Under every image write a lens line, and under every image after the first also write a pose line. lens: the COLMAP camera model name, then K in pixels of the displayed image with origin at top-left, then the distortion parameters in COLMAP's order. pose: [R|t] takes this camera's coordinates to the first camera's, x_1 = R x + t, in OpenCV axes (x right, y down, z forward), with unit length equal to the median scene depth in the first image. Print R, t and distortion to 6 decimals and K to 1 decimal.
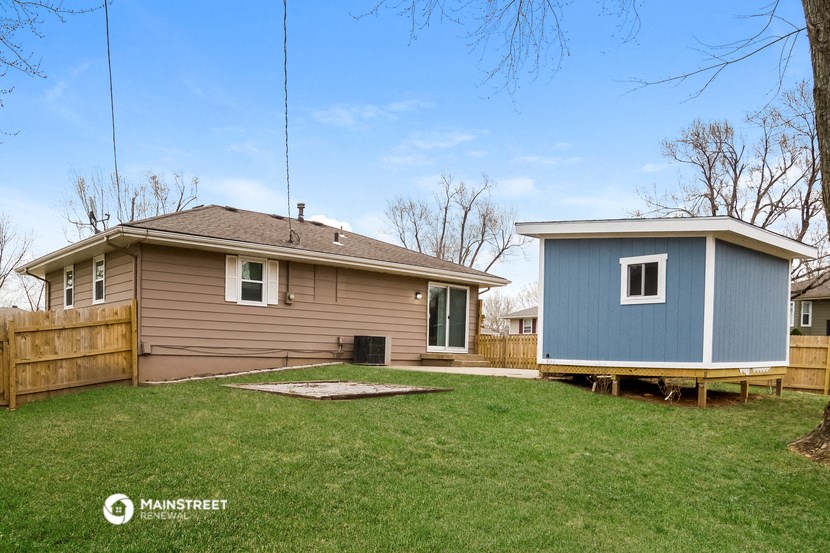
lens RADIAL K [[792.8, 0, 415.0], [0, 792.8, 276.5], [0, 0, 1]] dist [-0.001160, 0.001572]
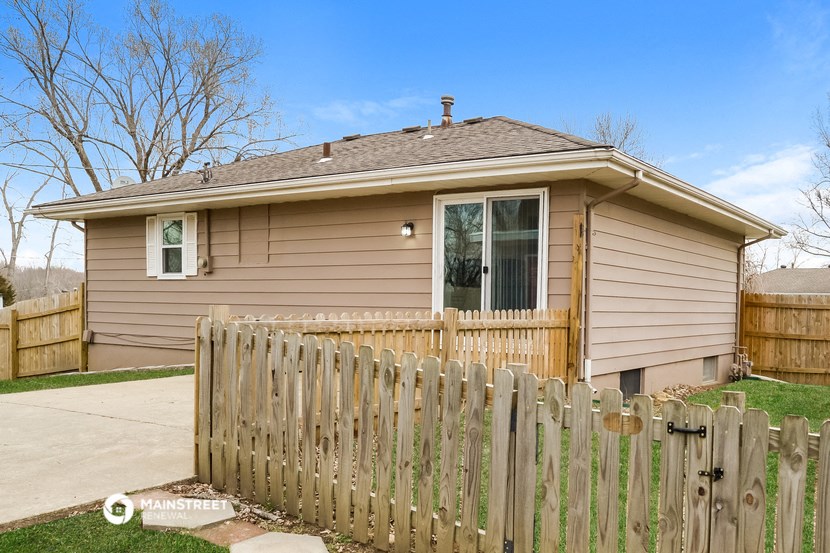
lens RADIAL K [[792.8, 0, 415.0], [0, 792.8, 276.5], [0, 0, 1]] dist [-0.001160, 0.001572]
pose [[0.157650, -0.057335, -0.985829, 0.545299], [0.084657, 0.995422, -0.044355, 0.084533], [0.983860, -0.076465, 0.161782, 1.090989]]
